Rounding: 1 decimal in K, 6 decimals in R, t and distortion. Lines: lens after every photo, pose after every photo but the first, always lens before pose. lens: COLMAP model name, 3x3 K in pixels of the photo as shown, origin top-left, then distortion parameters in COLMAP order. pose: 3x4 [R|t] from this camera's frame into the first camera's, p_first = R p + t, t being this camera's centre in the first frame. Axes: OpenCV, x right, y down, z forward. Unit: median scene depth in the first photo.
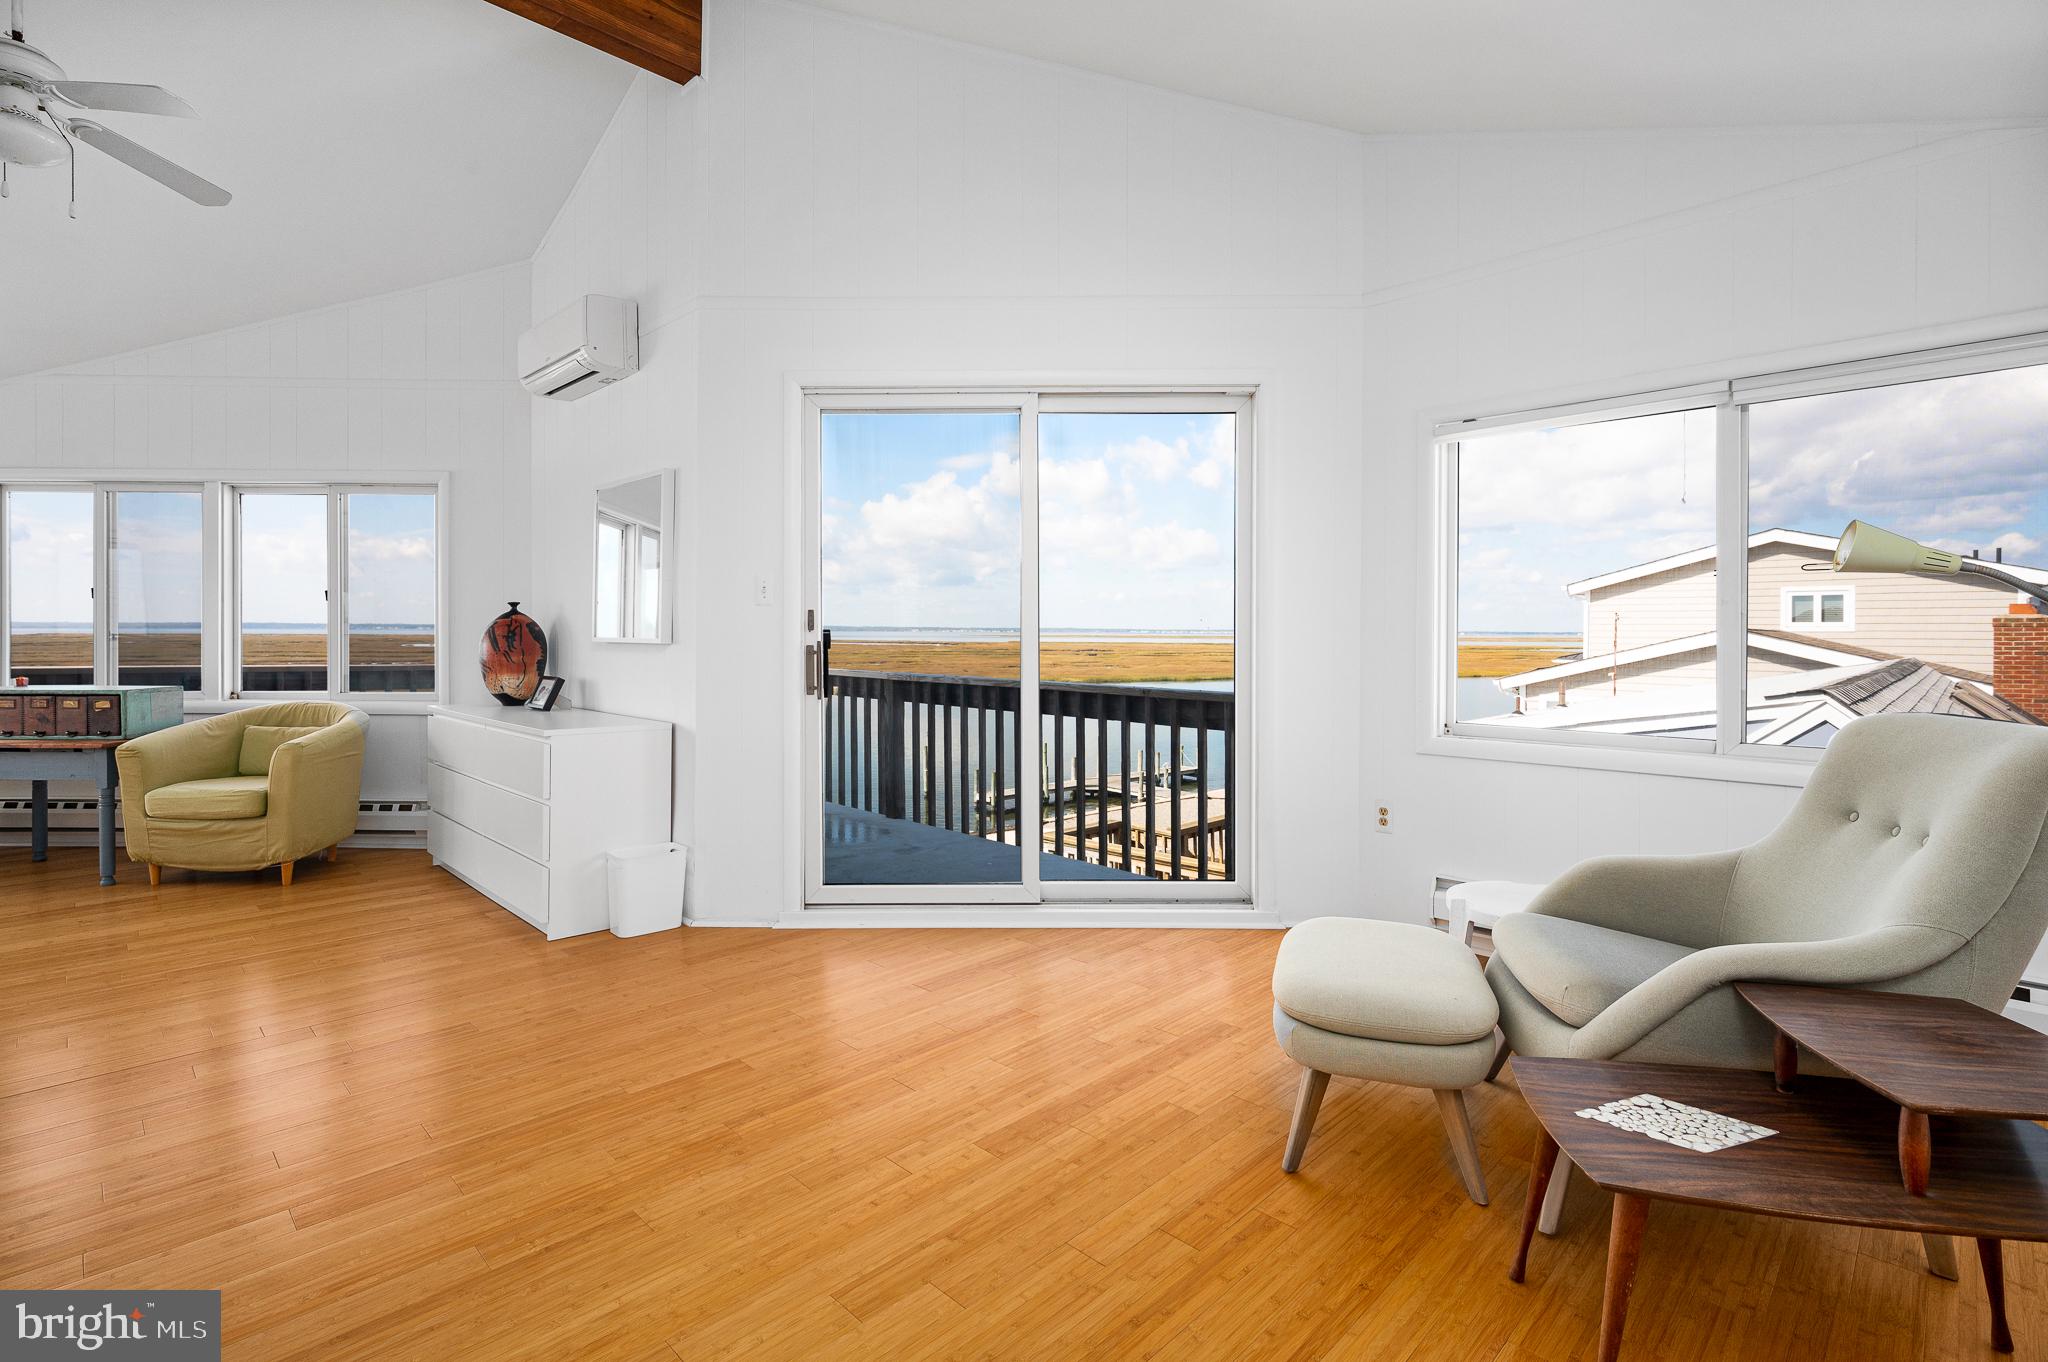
lens RADIAL K [[906.0, 0, 905.5], [0, 906.0, 627.2], [0, 0, 1]] dist [0.002240, 0.000546]
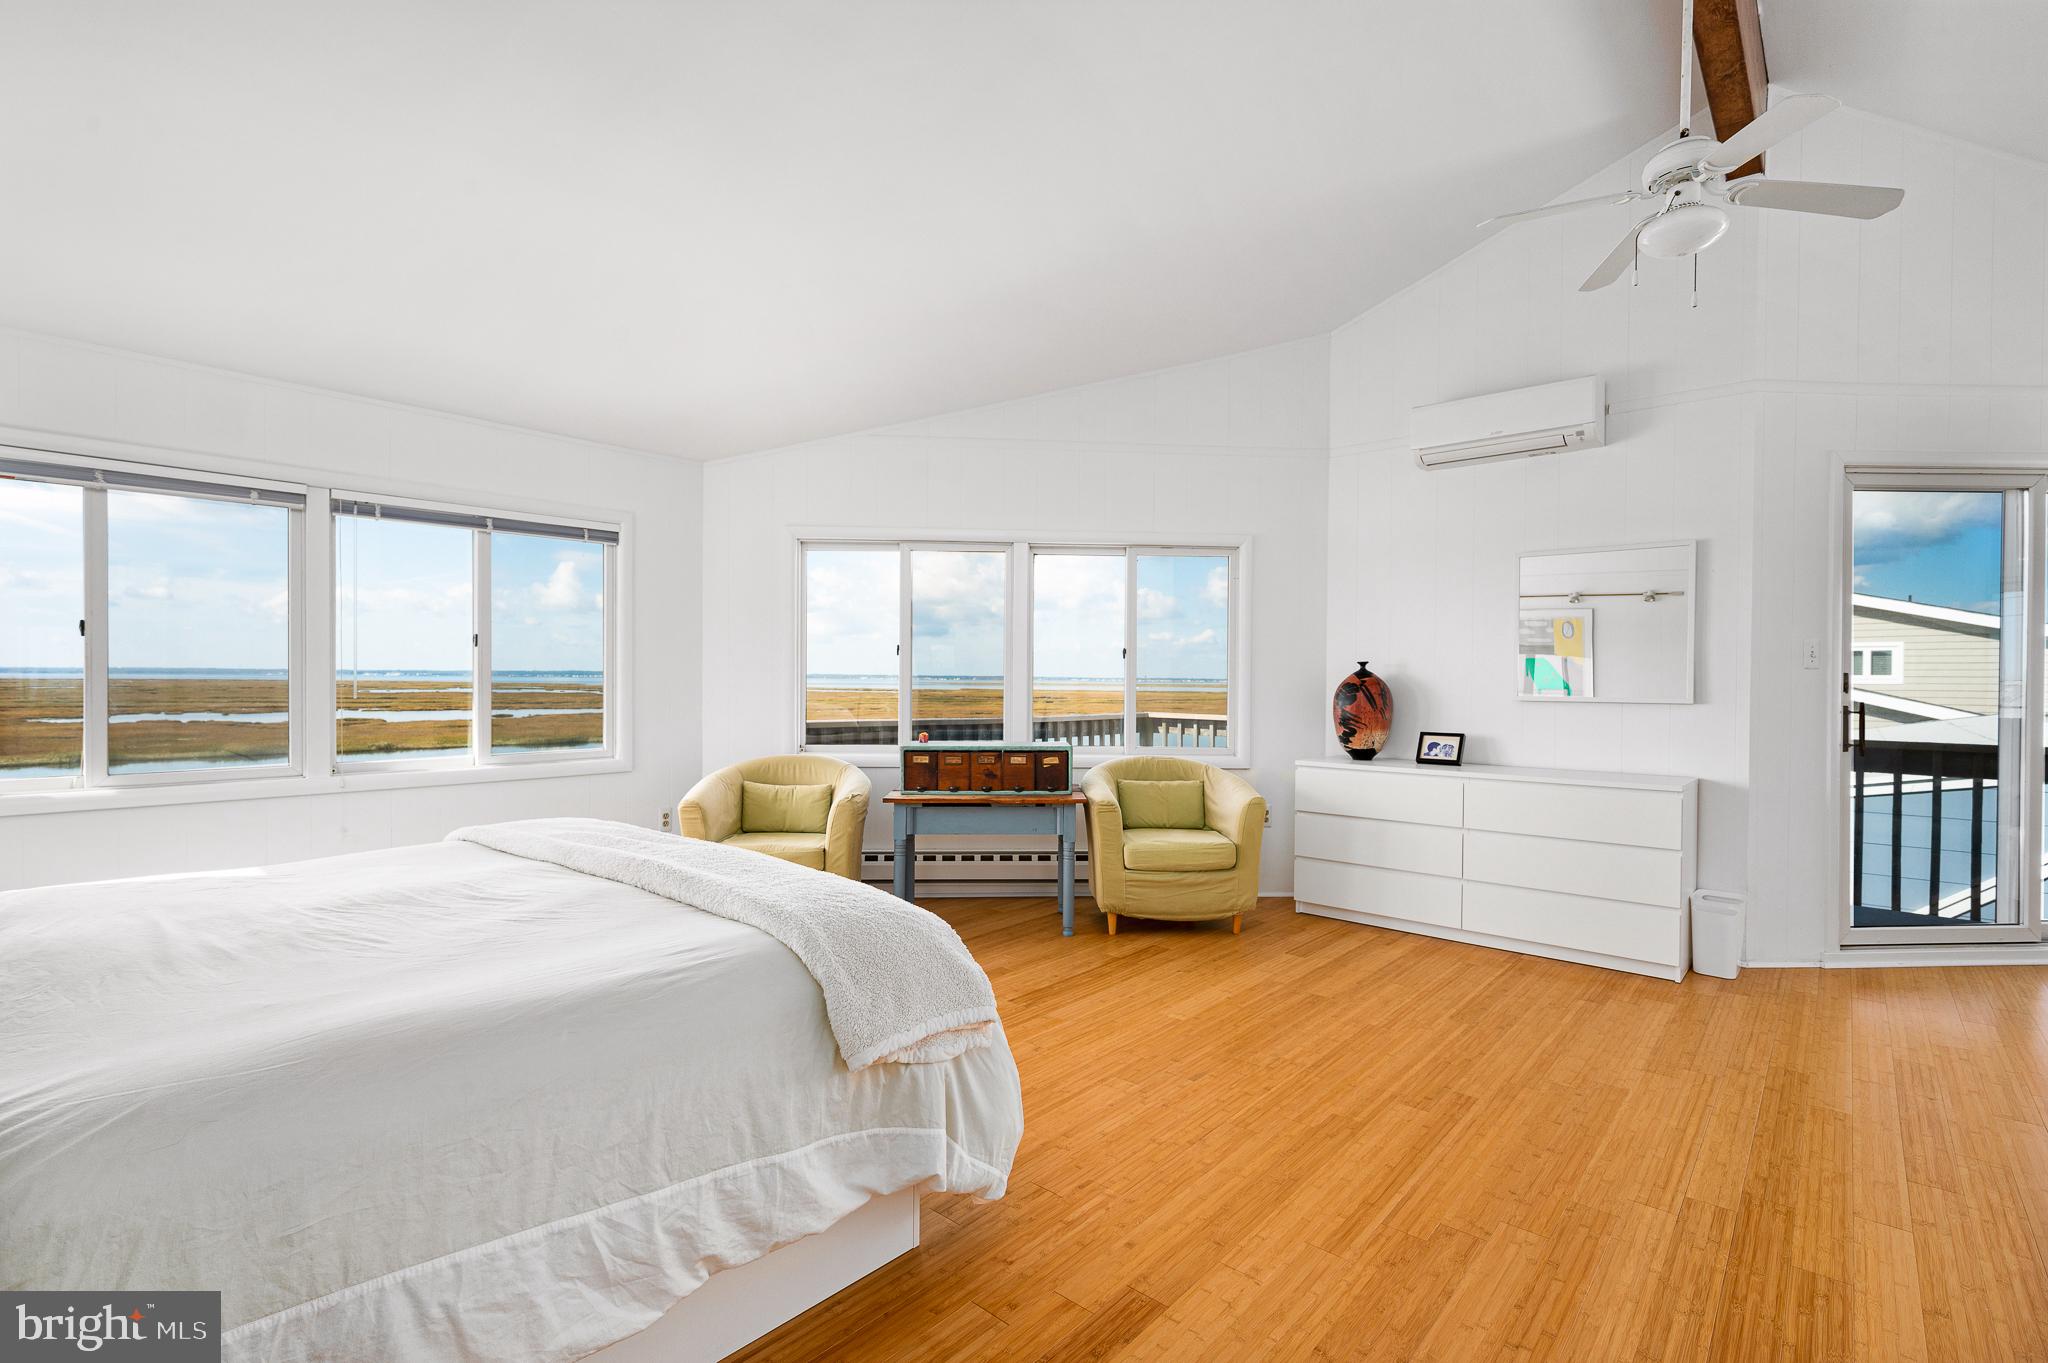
lens RADIAL K [[891.6, 0, 968.9], [0, 891.6, 687.9], [0, 0, 1]] dist [0.000086, -0.000559]
pose [[0.998702, 0.003242, 0.050830, -0.941296], [-0.003903, 0.999909, 0.012912, -0.008825], [-0.050783, -0.013093, 0.998624, -0.004472]]
